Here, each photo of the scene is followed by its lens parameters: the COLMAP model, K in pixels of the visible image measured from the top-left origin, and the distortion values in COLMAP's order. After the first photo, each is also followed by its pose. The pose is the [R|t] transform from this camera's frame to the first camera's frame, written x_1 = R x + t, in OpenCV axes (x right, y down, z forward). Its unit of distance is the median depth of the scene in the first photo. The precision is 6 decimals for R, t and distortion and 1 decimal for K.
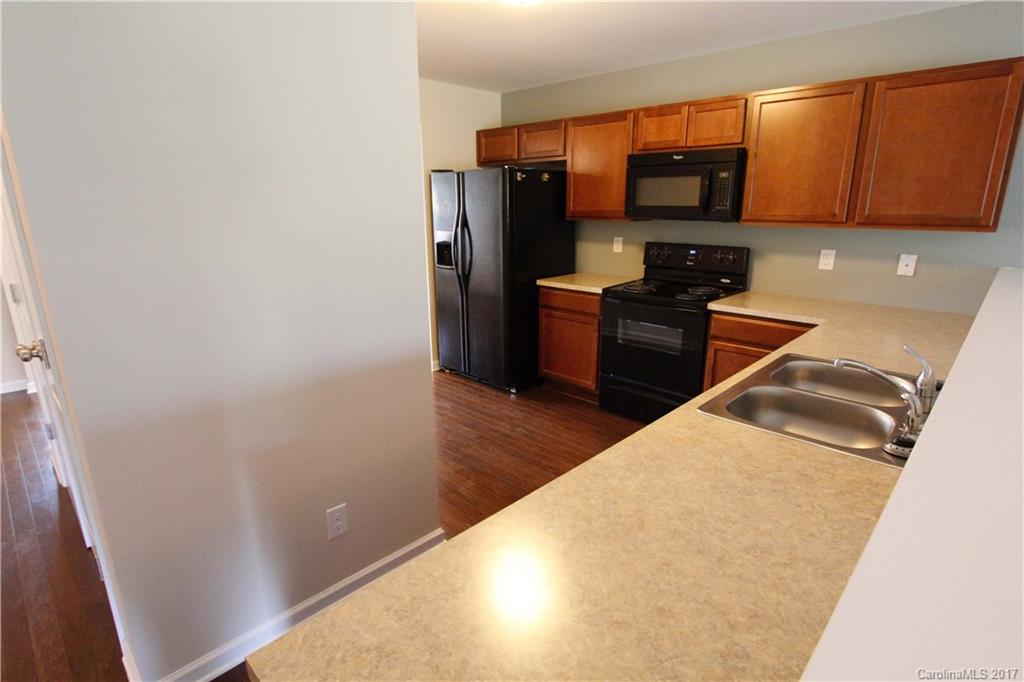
lens RADIAL K [[520.0, 0, 512.0], [0, 520.0, 341.0], [0, 0, 1]] dist [-0.035151, 0.000188]
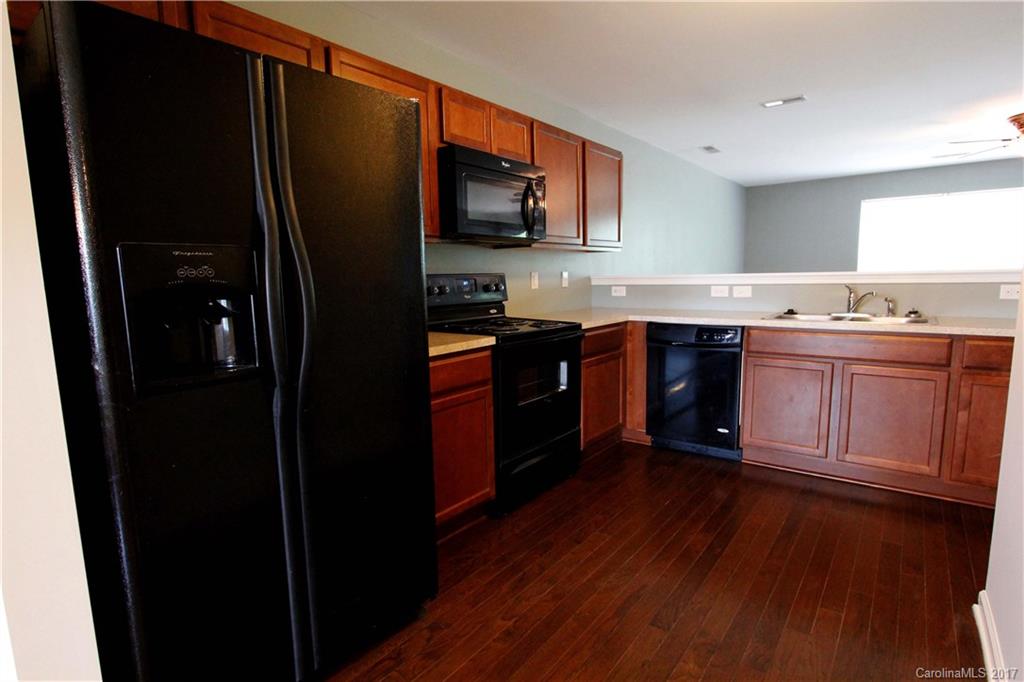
lens RADIAL K [[520.0, 0, 512.0], [0, 520.0, 341.0], [0, 0, 1]] dist [-0.035151, 0.000188]
pose [[-0.106481, -0.121461, 0.986868, -0.479614], [0.274022, 0.950492, 0.146550, -0.185472], [-0.955811, 0.286028, -0.067926, 1.011205]]
